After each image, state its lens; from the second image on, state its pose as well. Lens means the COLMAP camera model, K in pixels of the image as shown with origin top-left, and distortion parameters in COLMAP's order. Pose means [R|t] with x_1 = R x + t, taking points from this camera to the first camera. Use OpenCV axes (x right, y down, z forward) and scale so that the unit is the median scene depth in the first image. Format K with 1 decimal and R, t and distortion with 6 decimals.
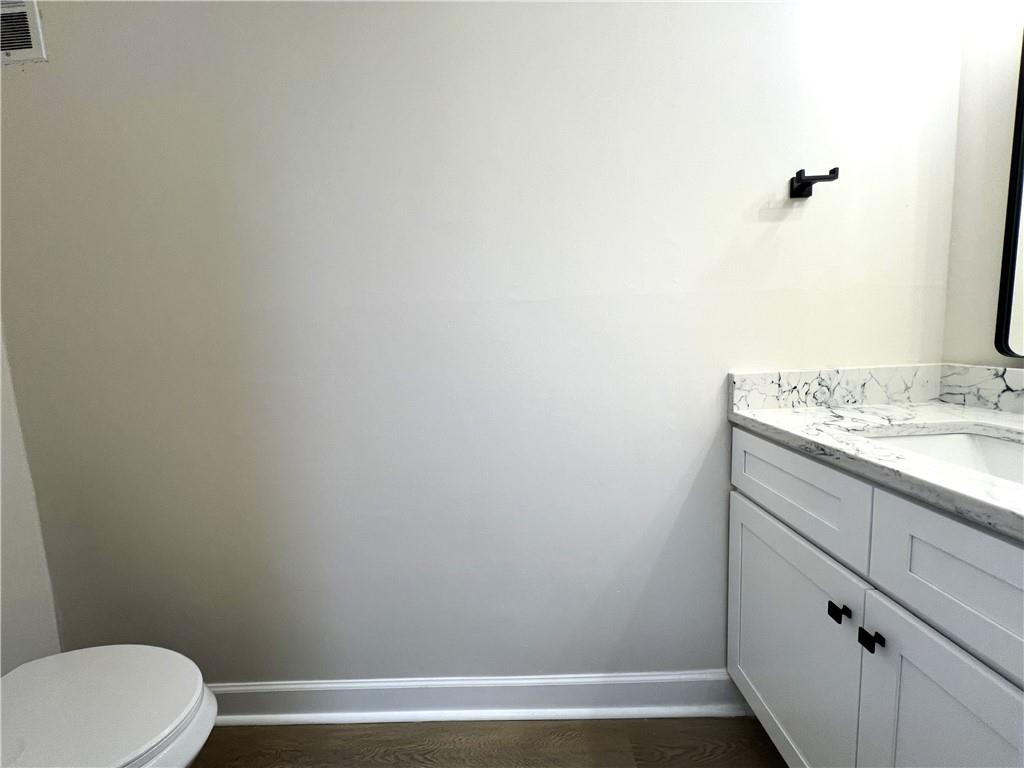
lens RADIAL K [[411.5, 0, 506.3], [0, 411.5, 393.3], [0, 0, 1]] dist [0.000842, 0.000773]
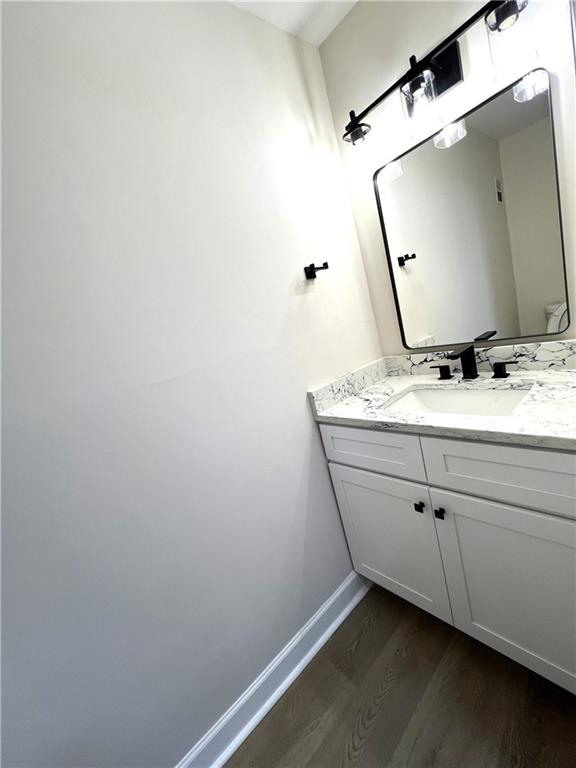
lens RADIAL K [[308.6, 0, 293.1], [0, 308.6, 389.4], [0, 0, 1]] dist [0.000842, 0.000773]
pose [[0.729531, -0.273135, 0.627043, -0.224291], [0.302896, 0.951014, 0.061850, -0.154920], [-0.613220, 0.144807, 0.776526, 0.155806]]
